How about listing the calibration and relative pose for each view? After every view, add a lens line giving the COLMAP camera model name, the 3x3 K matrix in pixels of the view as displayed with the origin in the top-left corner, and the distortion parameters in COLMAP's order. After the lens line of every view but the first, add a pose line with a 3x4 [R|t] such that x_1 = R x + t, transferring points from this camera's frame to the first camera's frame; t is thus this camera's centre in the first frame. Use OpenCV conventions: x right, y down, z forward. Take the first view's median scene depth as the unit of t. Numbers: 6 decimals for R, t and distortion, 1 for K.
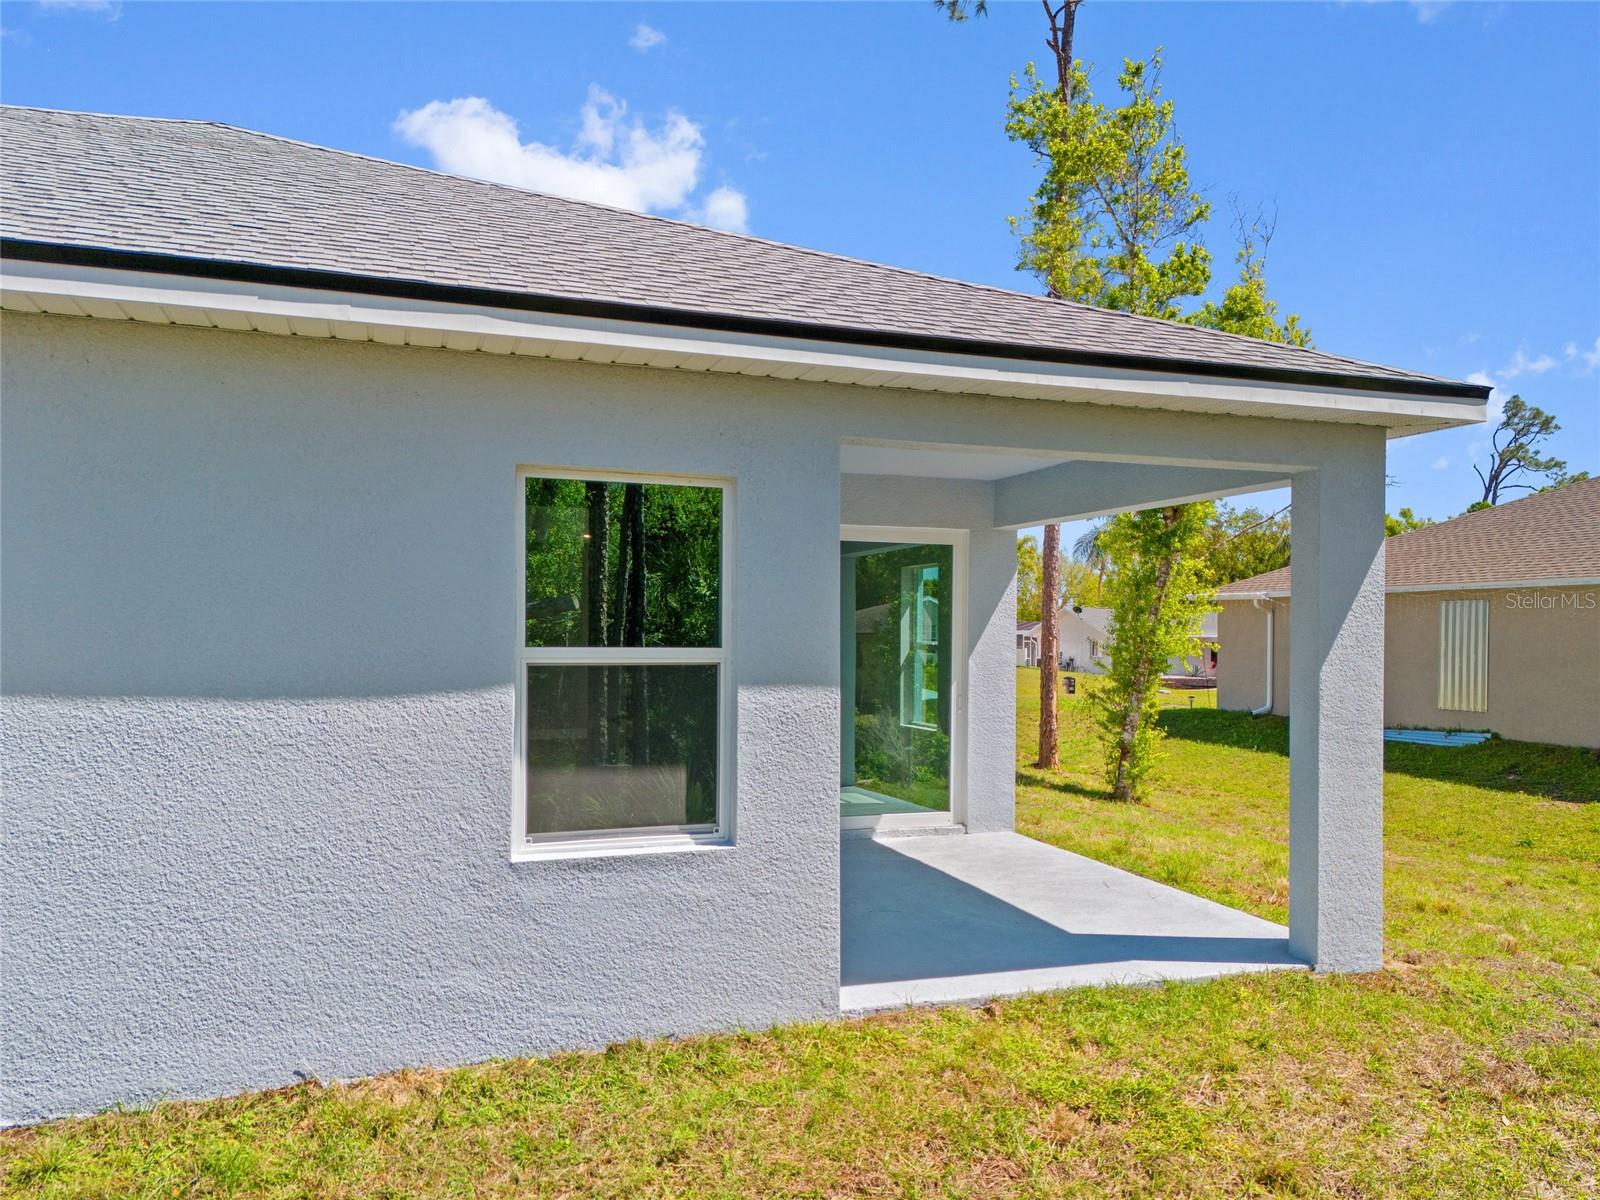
lens RADIAL K [[1292.6, 0, 878.0], [0, 1292.6, 637.1], [0, 0, 1]] dist [0.149157, -0.243709]
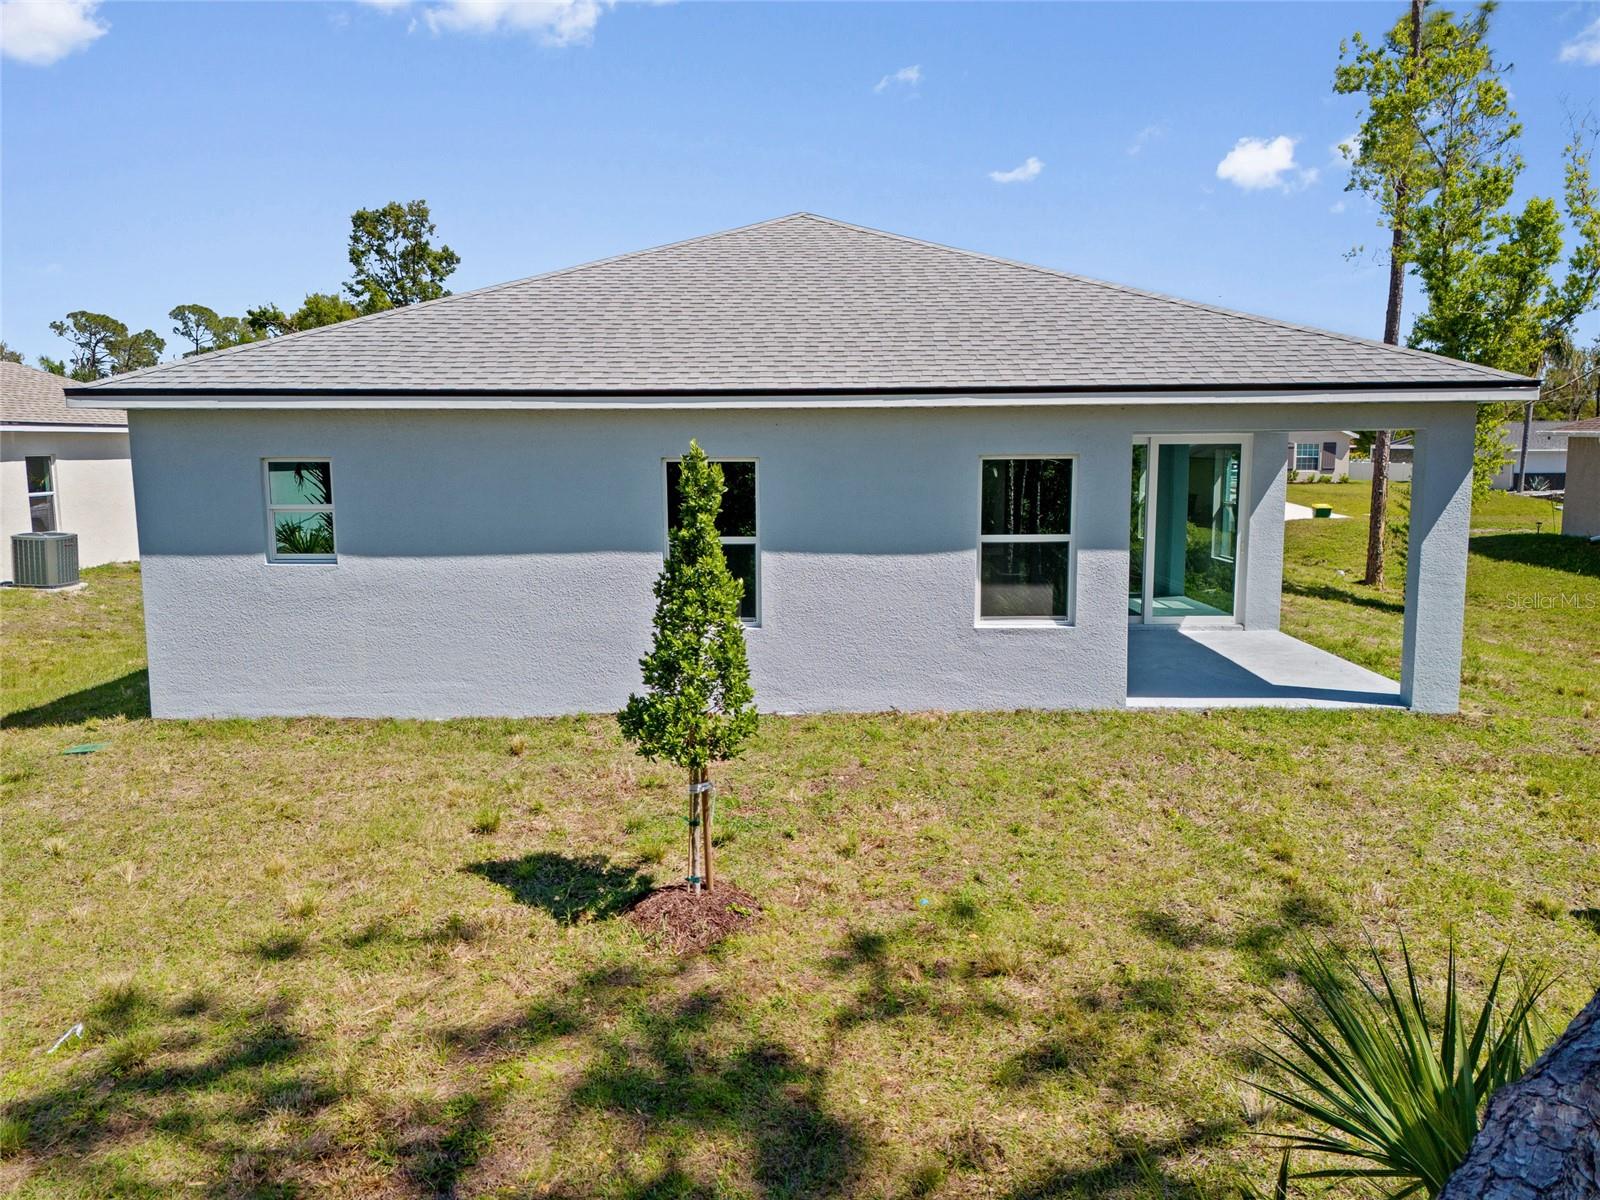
lens RADIAL K [[1173.0, 0, 800.0], [0, 1173.0, 600.0], [0, 0, 1]] dist [0.096835, -0.120841]
pose [[0.928527, 0.037783, -0.369338, 0.180047], [0.010381, 0.991777, 0.127557, -0.131794], [0.371120, -0.122274, 0.920499, -0.925830]]
